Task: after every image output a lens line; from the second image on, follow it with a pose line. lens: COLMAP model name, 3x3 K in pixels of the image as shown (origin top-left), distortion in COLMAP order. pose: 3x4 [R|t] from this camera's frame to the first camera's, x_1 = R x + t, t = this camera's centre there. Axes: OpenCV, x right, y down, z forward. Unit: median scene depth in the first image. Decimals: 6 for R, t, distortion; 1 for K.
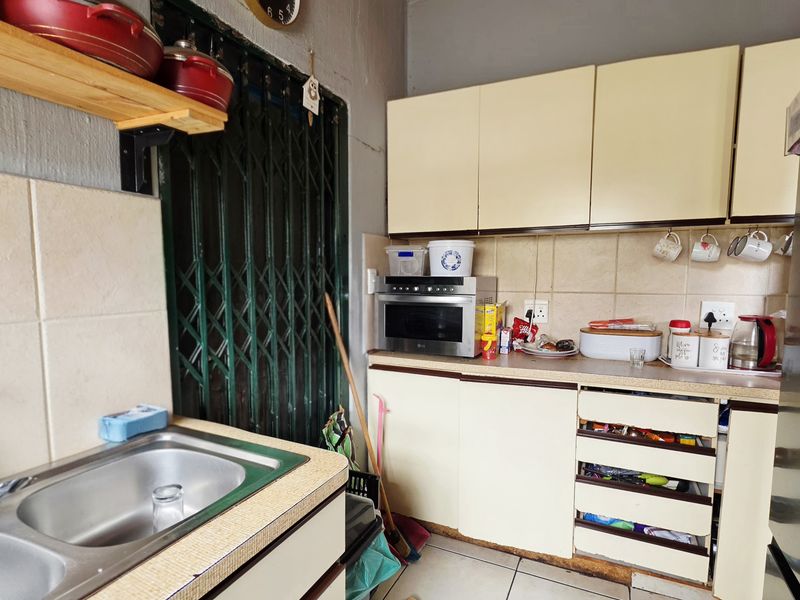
lens RADIAL K [[428.6, 0, 397.1], [0, 428.6, 313.8], [0, 0, 1]] dist [-0.000181, -0.001206]
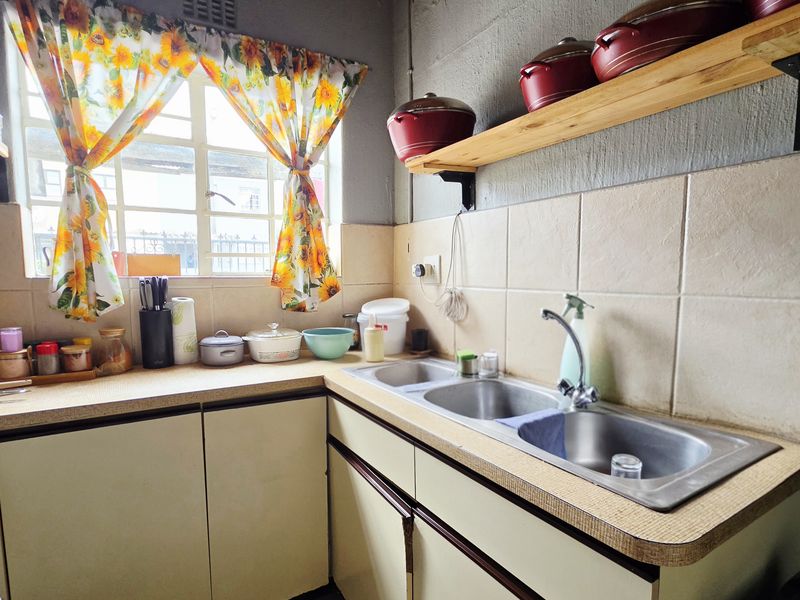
lens RADIAL K [[428.6, 0, 397.1], [0, 428.6, 313.8], [0, 0, 1]] dist [-0.000181, -0.001206]
pose [[-0.531832, 0.077584, -0.843288, 0.478972], [-0.075532, 0.987480, 0.138486, -0.030993], [0.843475, 0.137347, -0.519313, 0.796701]]
